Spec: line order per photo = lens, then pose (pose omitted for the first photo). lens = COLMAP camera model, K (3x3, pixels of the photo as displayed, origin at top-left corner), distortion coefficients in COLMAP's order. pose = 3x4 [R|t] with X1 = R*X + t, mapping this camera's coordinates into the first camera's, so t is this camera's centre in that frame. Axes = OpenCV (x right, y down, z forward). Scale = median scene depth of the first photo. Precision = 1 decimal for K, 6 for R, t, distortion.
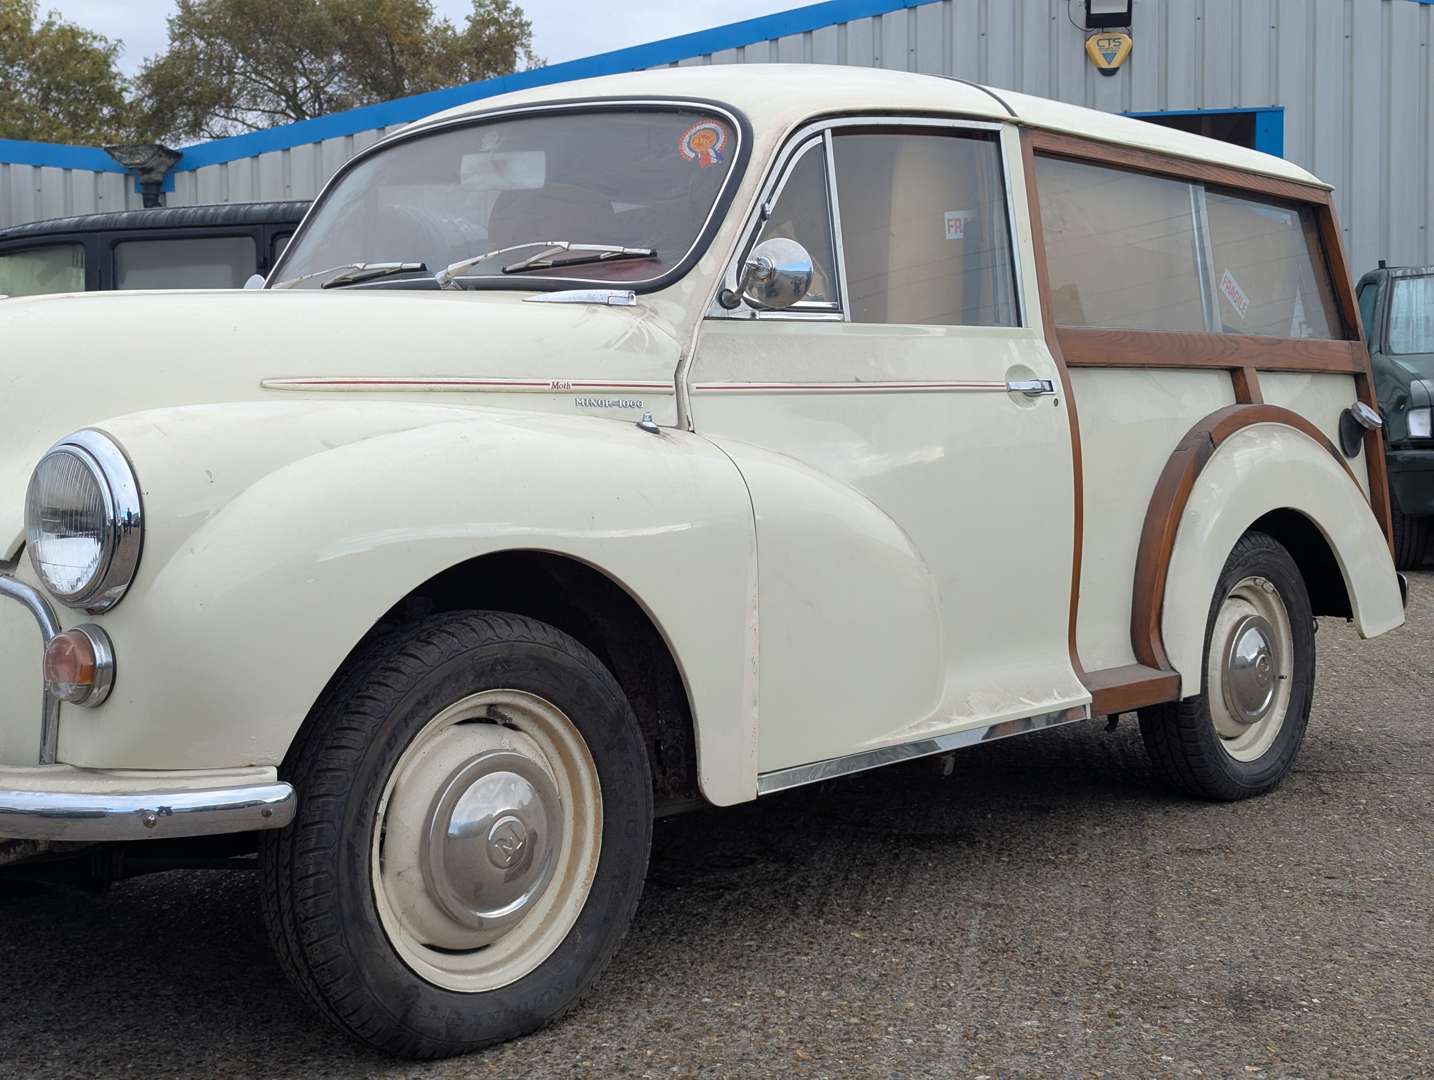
lens RADIAL K [[2018.2, 0, 721.8], [0, 2018.2, 515.6], [0, 0, 1]] dist [0.052378, 0.000000]
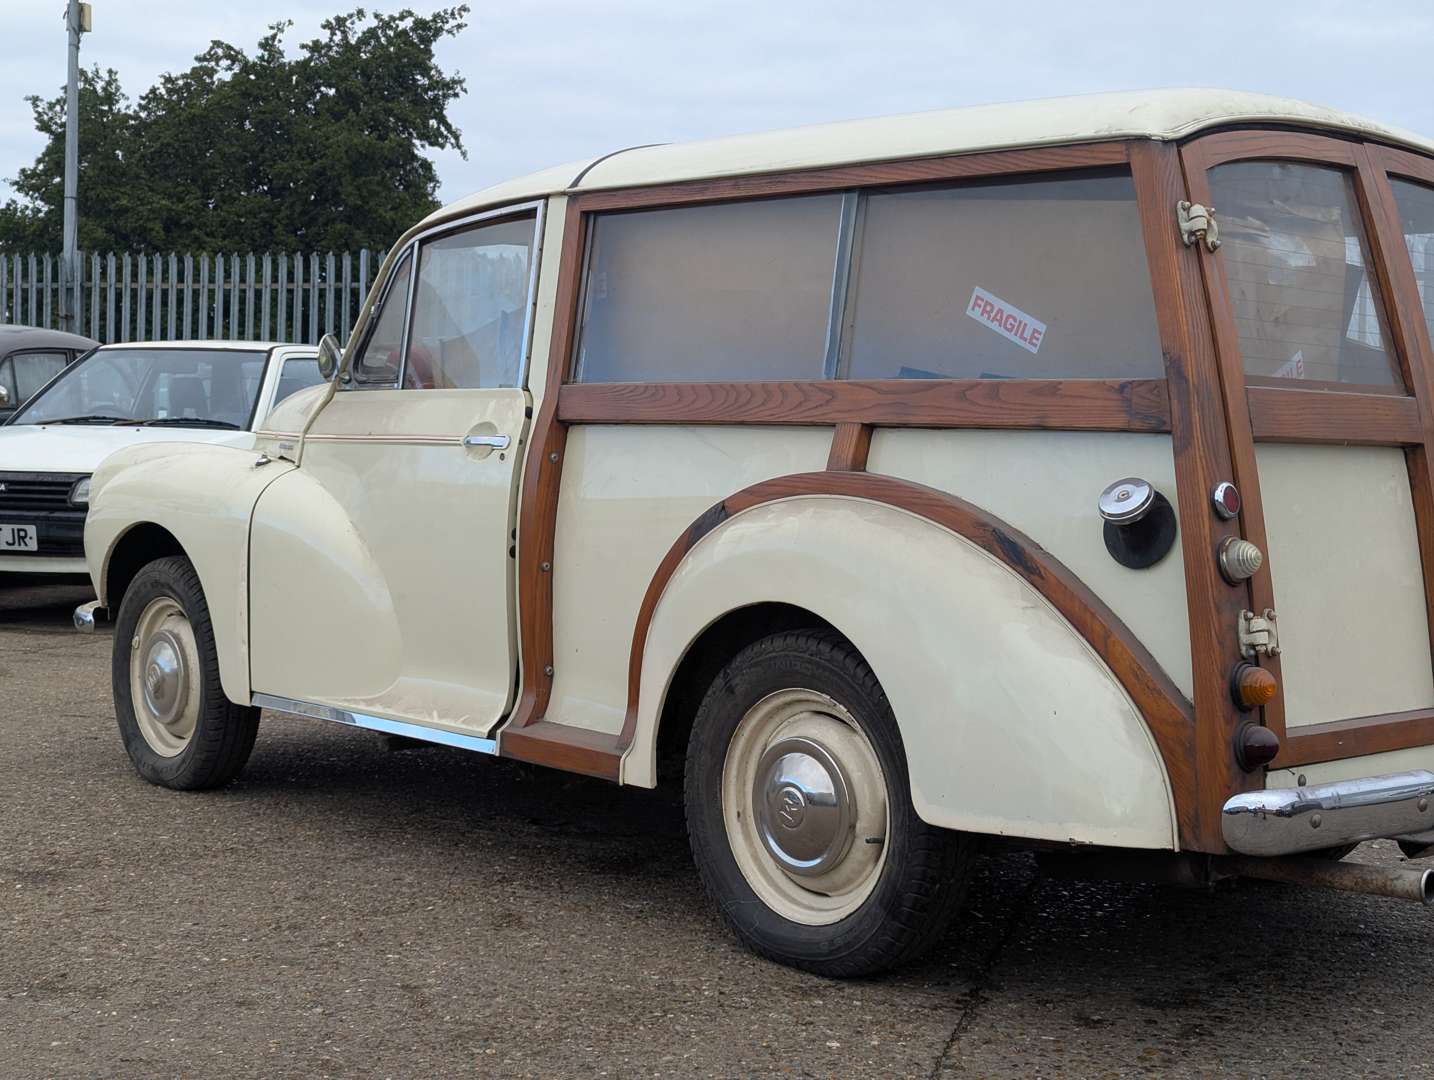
lens RADIAL K [[2018.2, 0, 710.0], [0, 2018.2, 567.2], [0, 0, 1]] dist [0.052378, 0.000000]
pose [[-0.111662, 0.068859, -0.991358, 1.377782], [-0.070561, 0.994529, 0.077027, -0.099318], [0.991238, 0.078552, -0.106192, 1.383264]]
